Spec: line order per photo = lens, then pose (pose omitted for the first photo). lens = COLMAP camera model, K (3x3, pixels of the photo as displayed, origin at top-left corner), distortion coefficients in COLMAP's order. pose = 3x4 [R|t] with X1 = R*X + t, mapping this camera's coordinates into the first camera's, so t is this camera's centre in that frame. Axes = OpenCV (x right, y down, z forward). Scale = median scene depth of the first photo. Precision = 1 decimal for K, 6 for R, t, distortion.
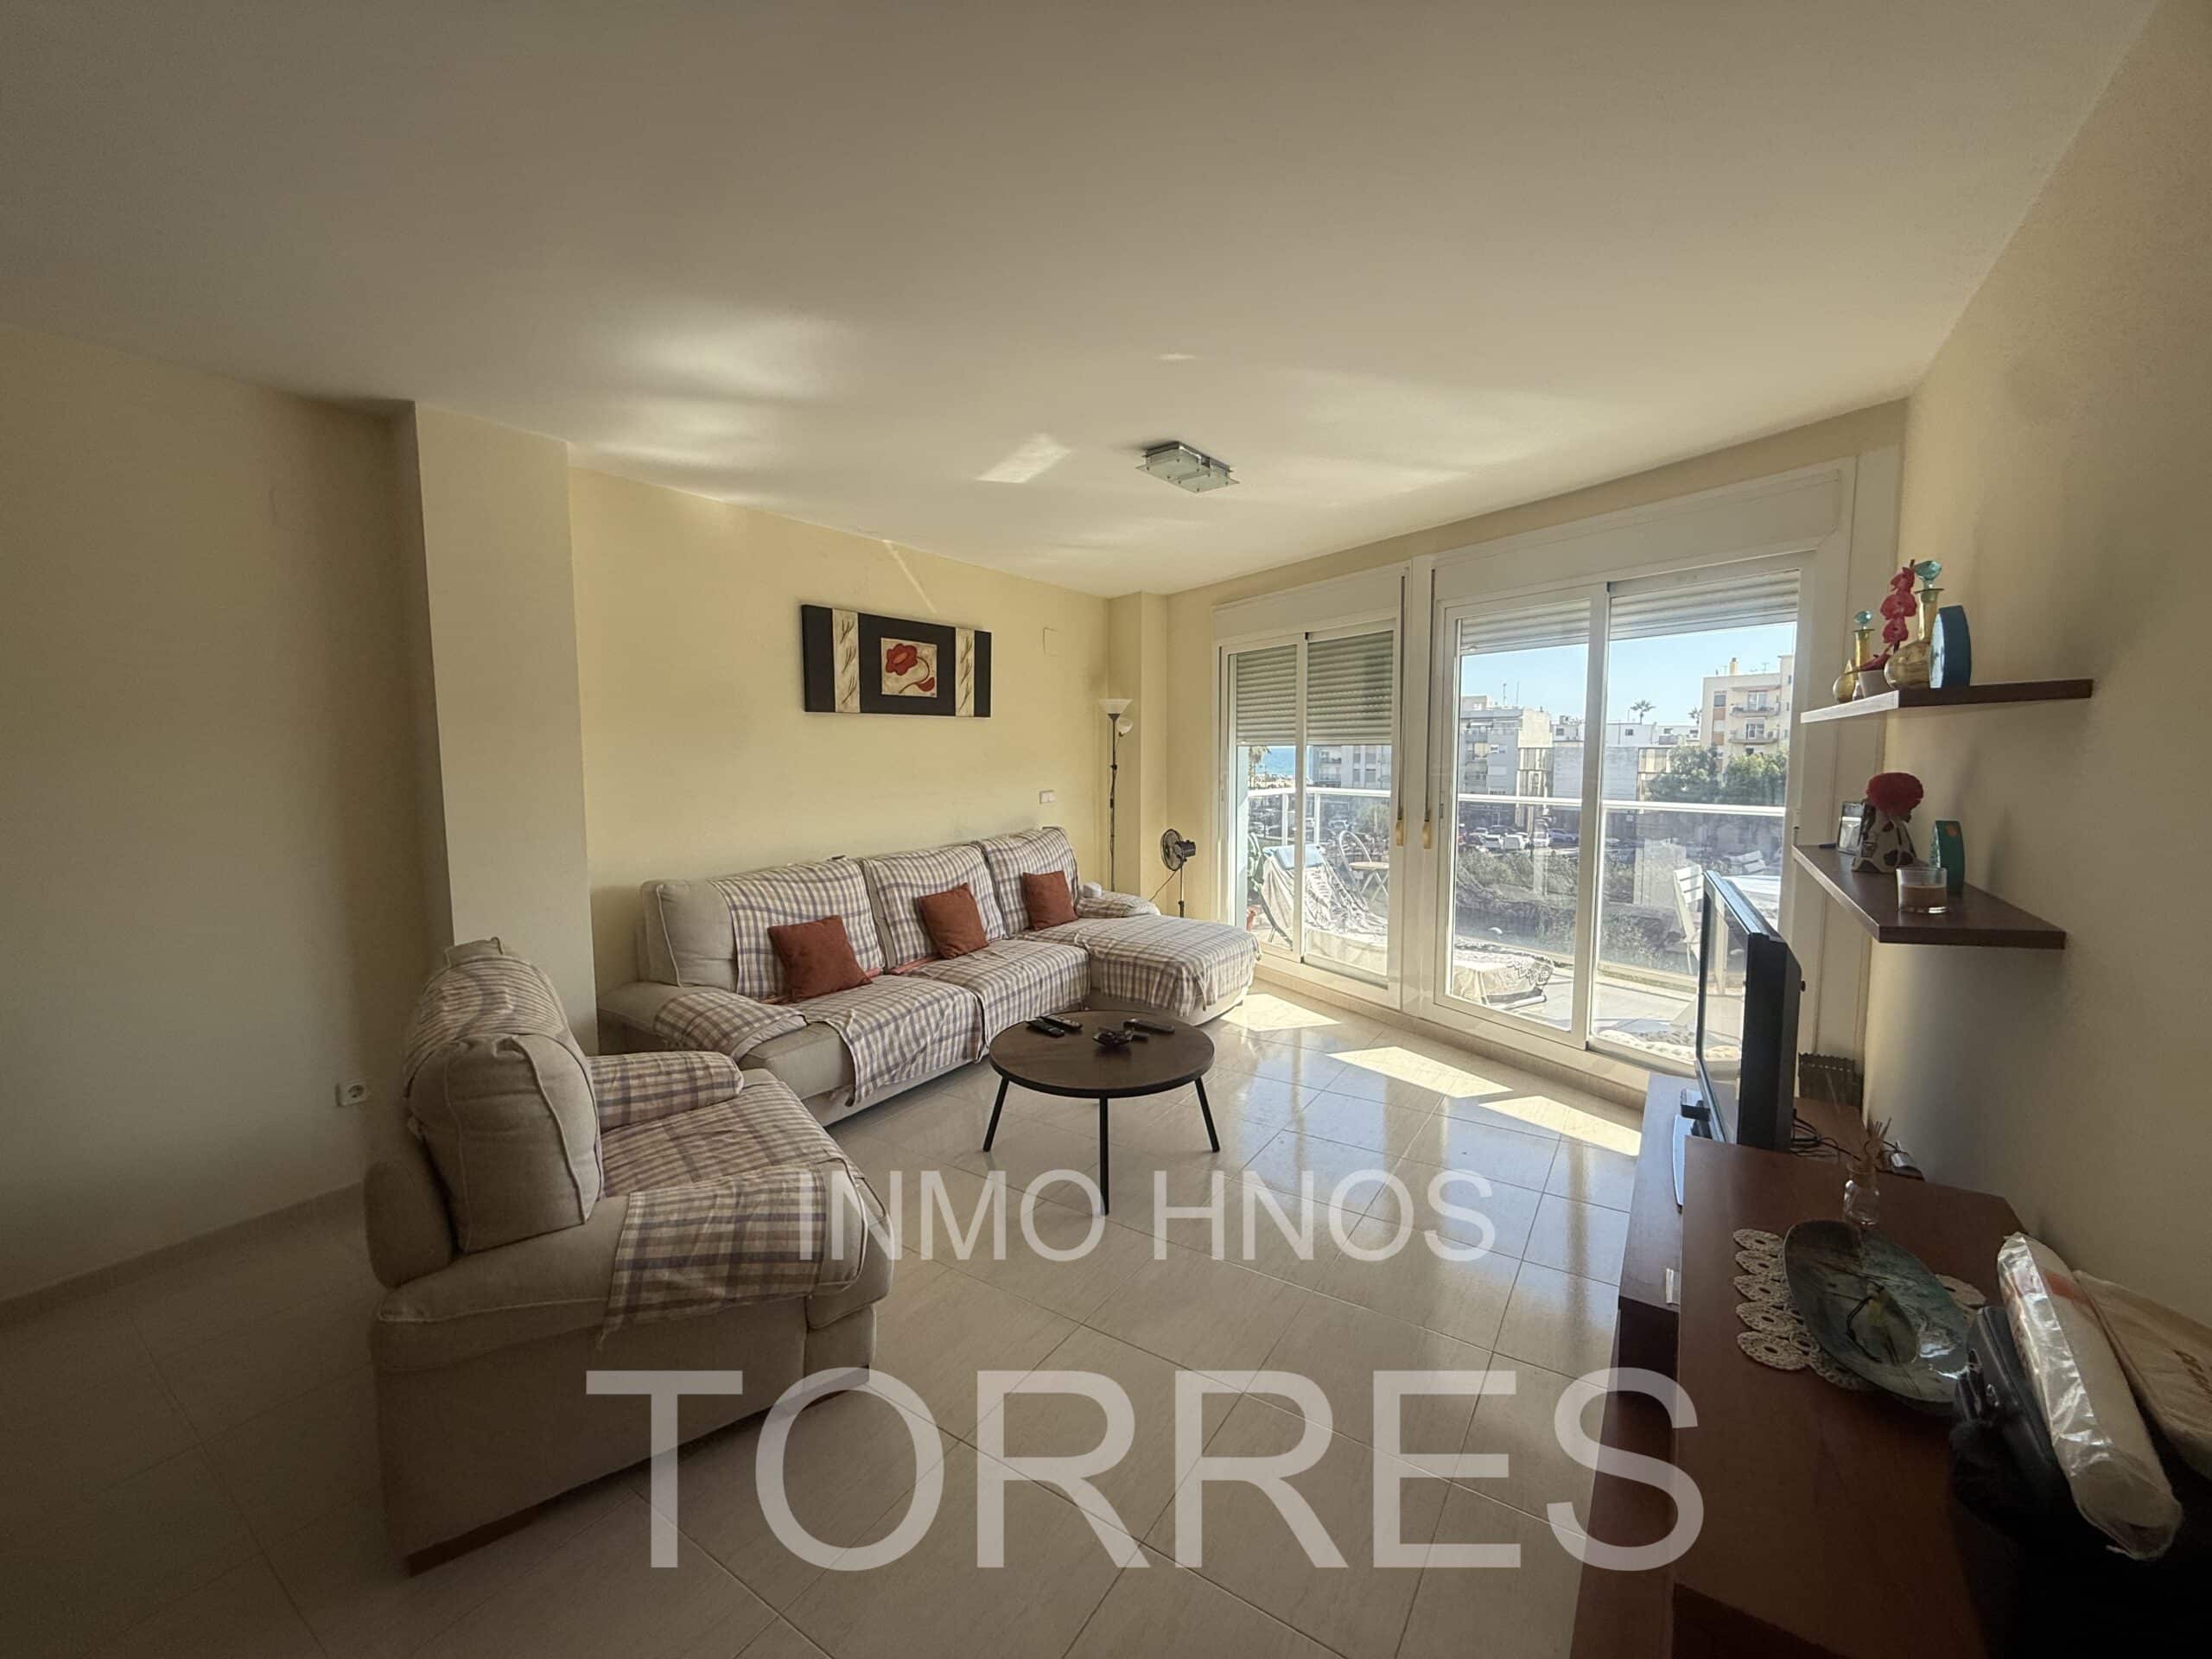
lens RADIAL K [[881.3, 0, 1099.8], [0, 881.3, 827.4], [0, 0, 1]] dist [-0.000159, 0.000615]
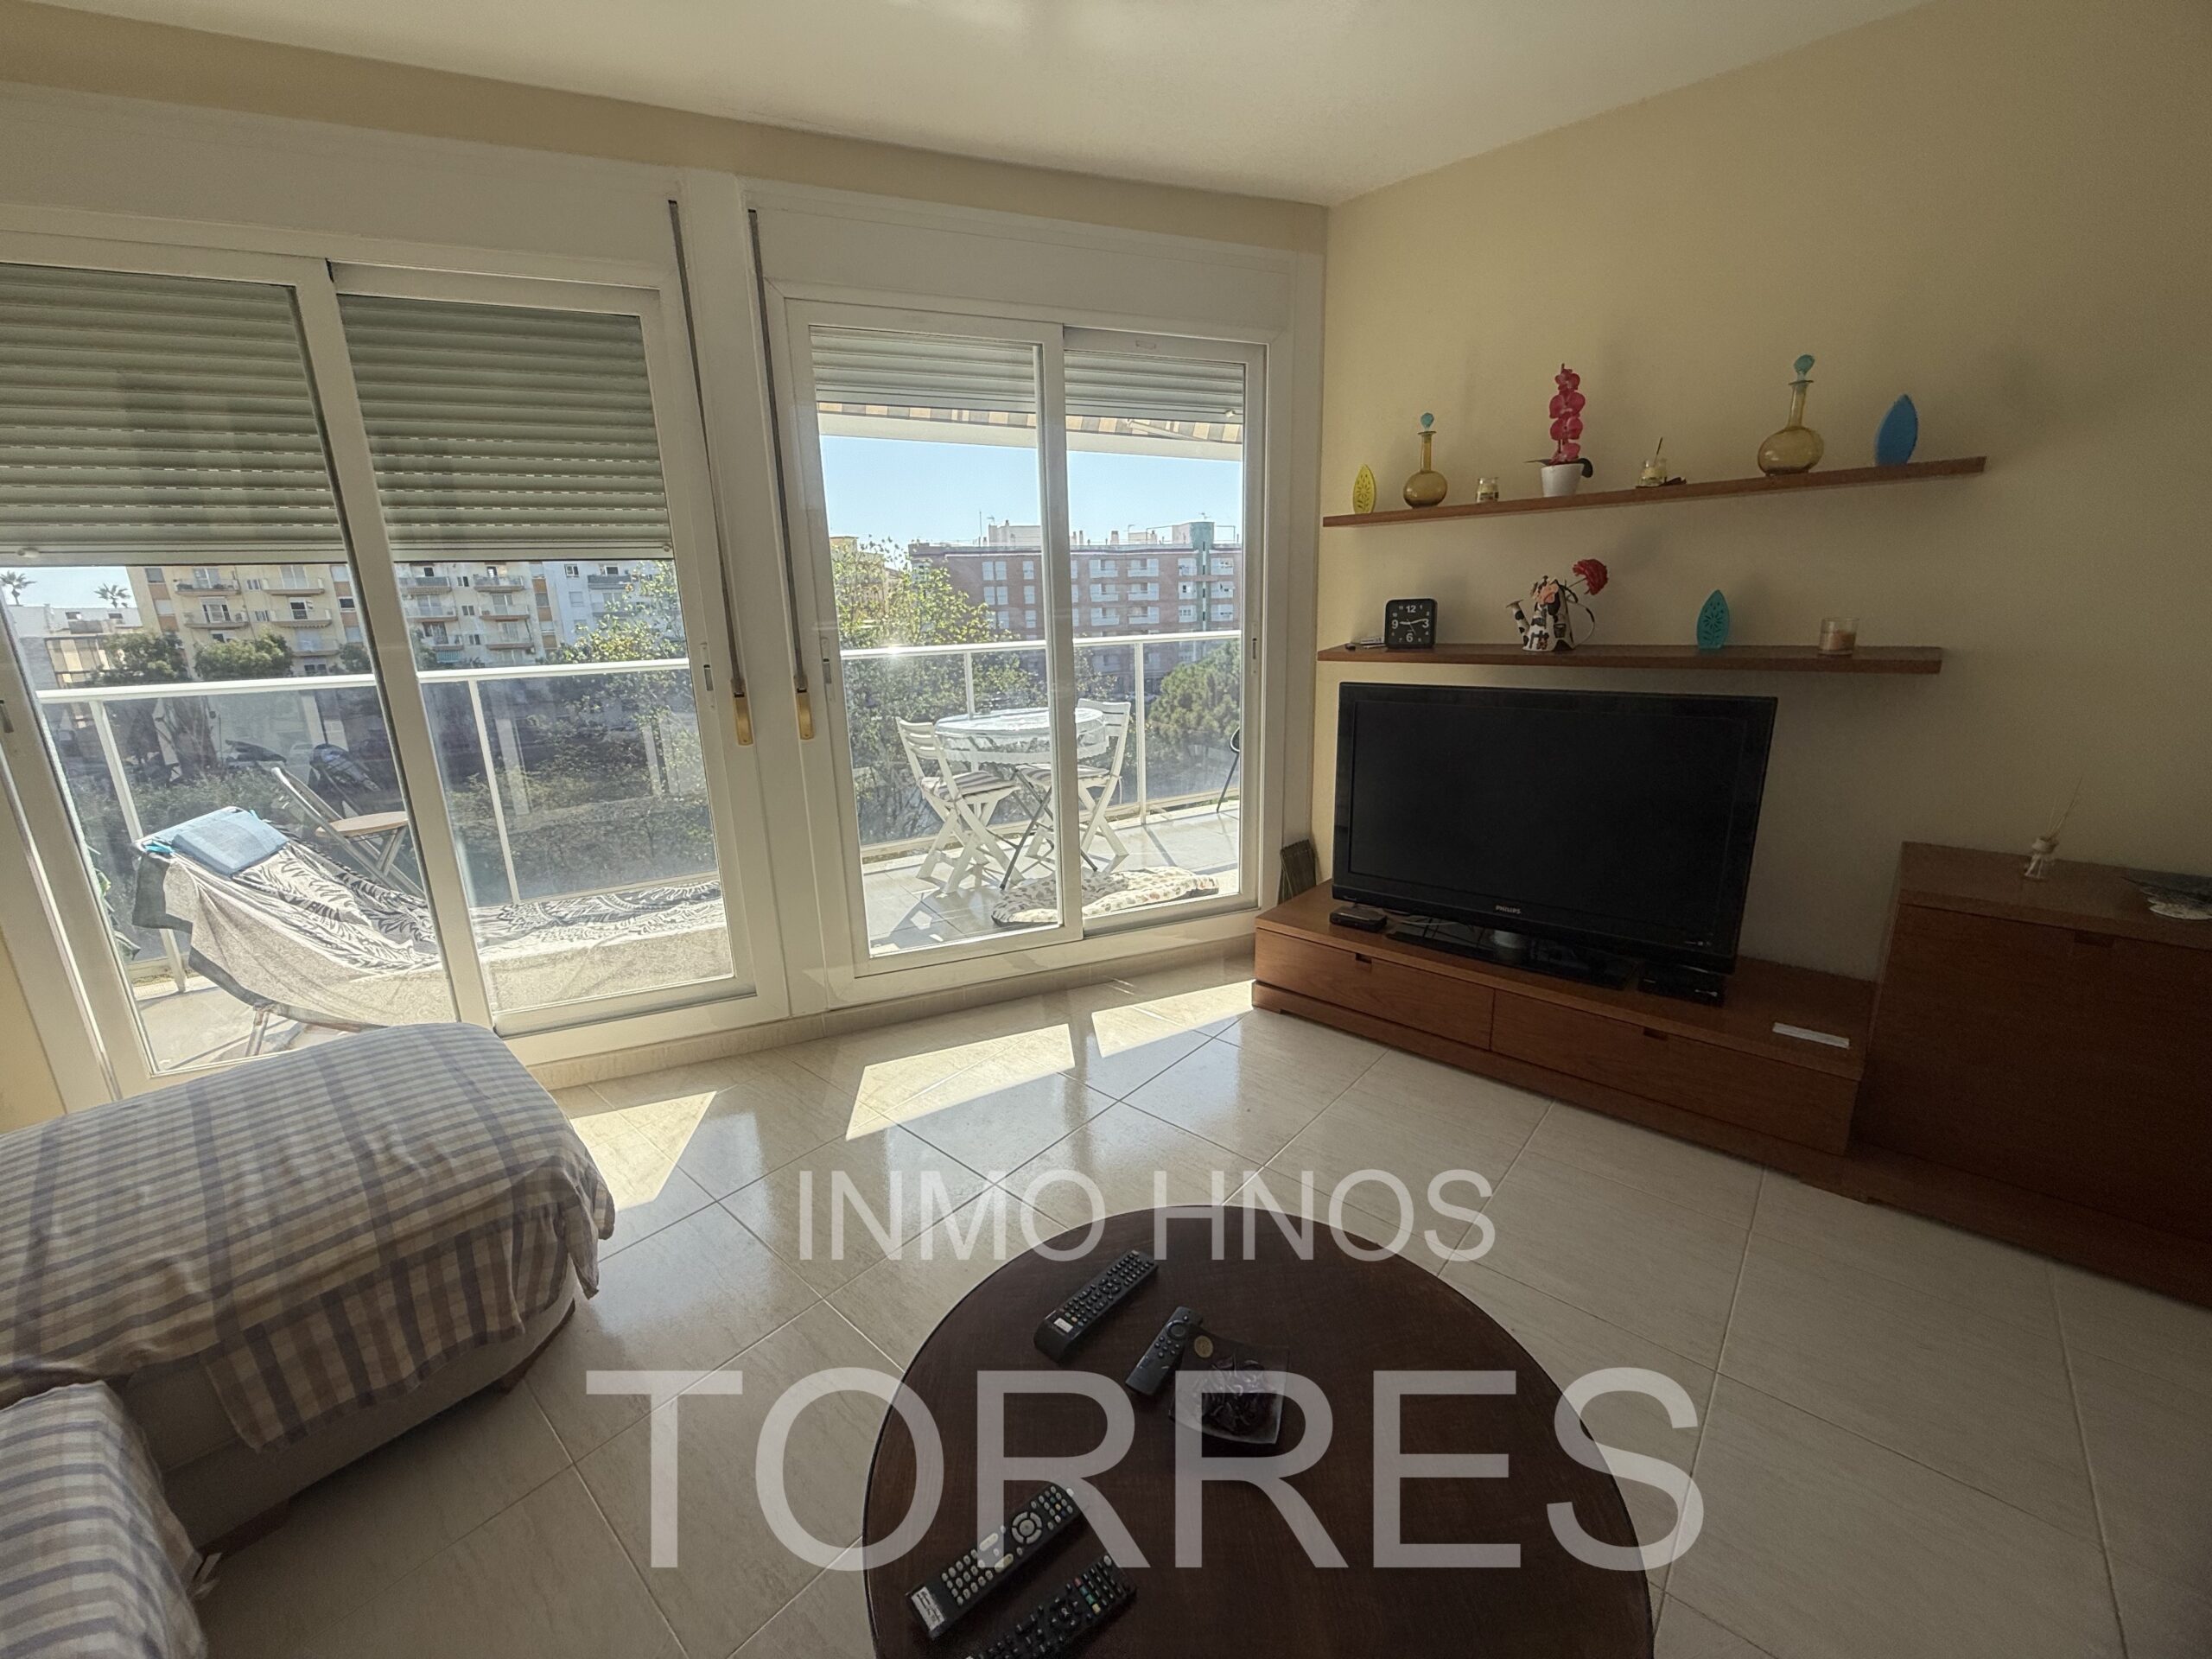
lens RADIAL K [[881.3, 0, 1111.7], [0, 881.3, 826.4], [0, 0, 1]] dist [-0.000159, 0.000615]
pose [[0.134445, -0.242284, 0.960845, -0.178728], [0.118629, 0.966610, 0.227139, -0.028517], [-0.983795, 0.083447, 0.158698, 0.695173]]
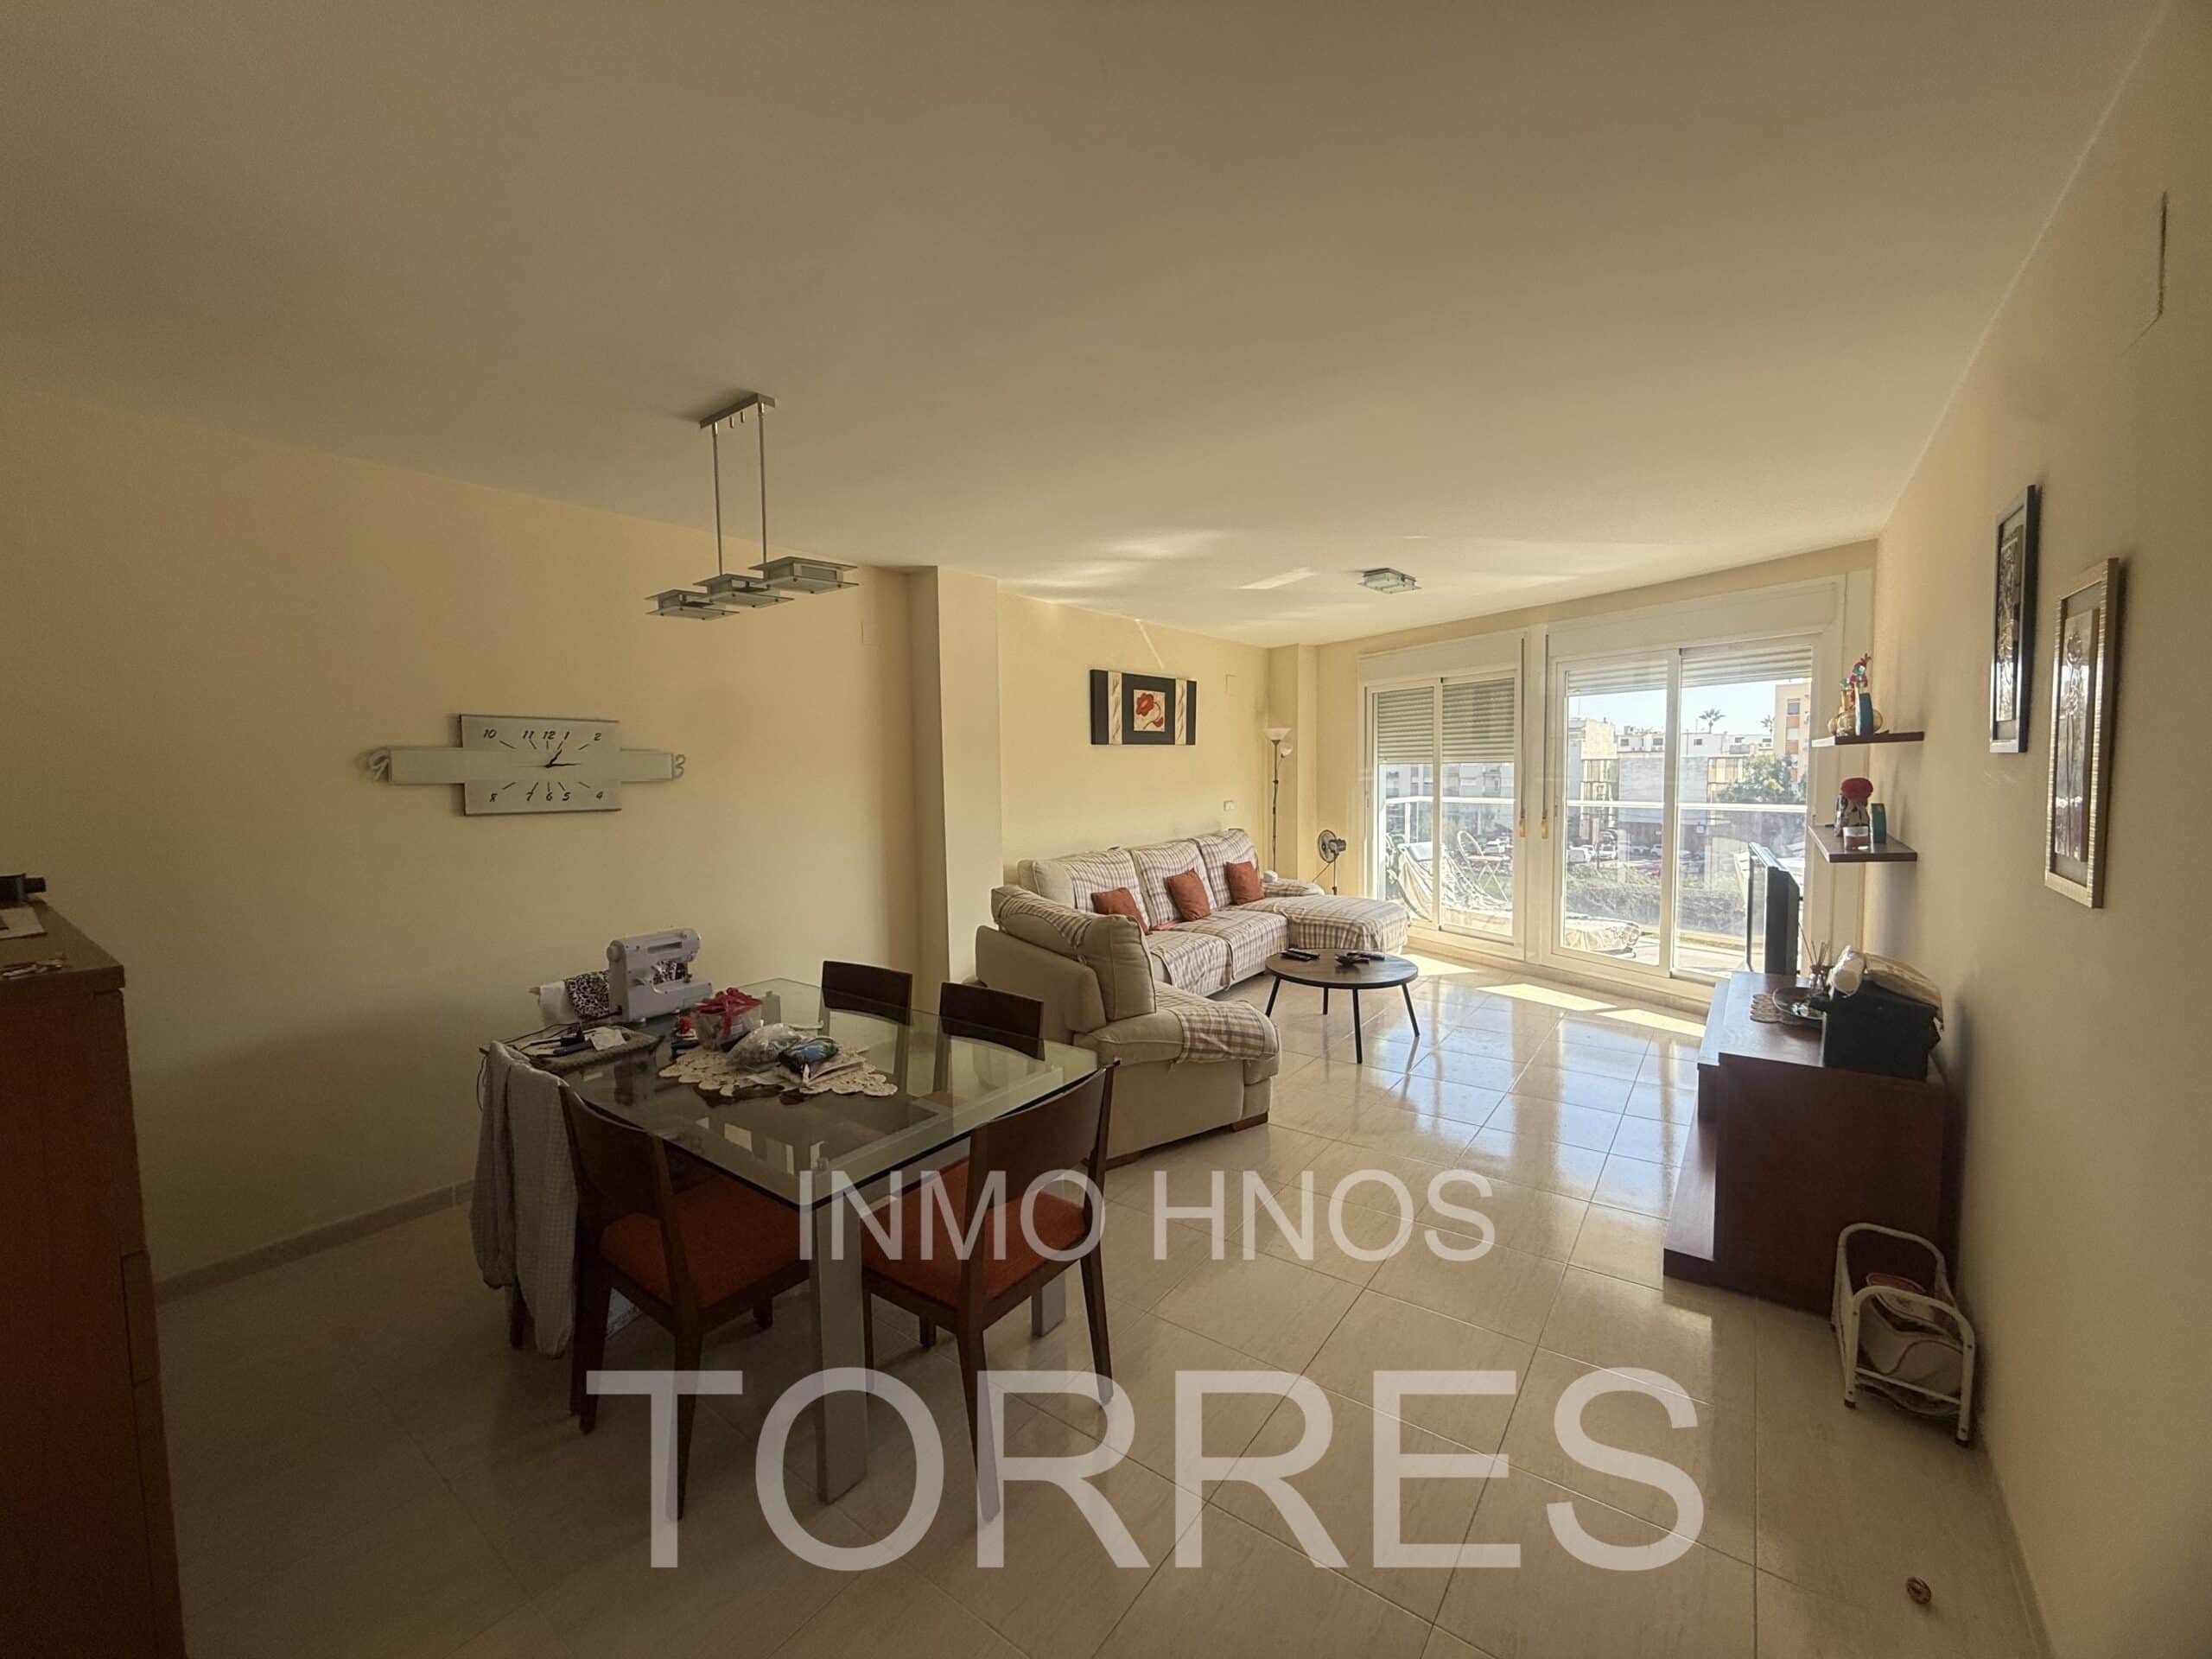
lens RADIAL K [[881.3, 0, 1100.8], [0, 881.3, 828.7], [0, 0, 1]] dist [-0.000159, 0.000615]
pose [[0.998391, -0.008944, -0.055994, -0.228312], [0.007921, 0.999798, -0.018467, 0.027531], [0.056148, 0.017993, 0.998260, -0.381352]]
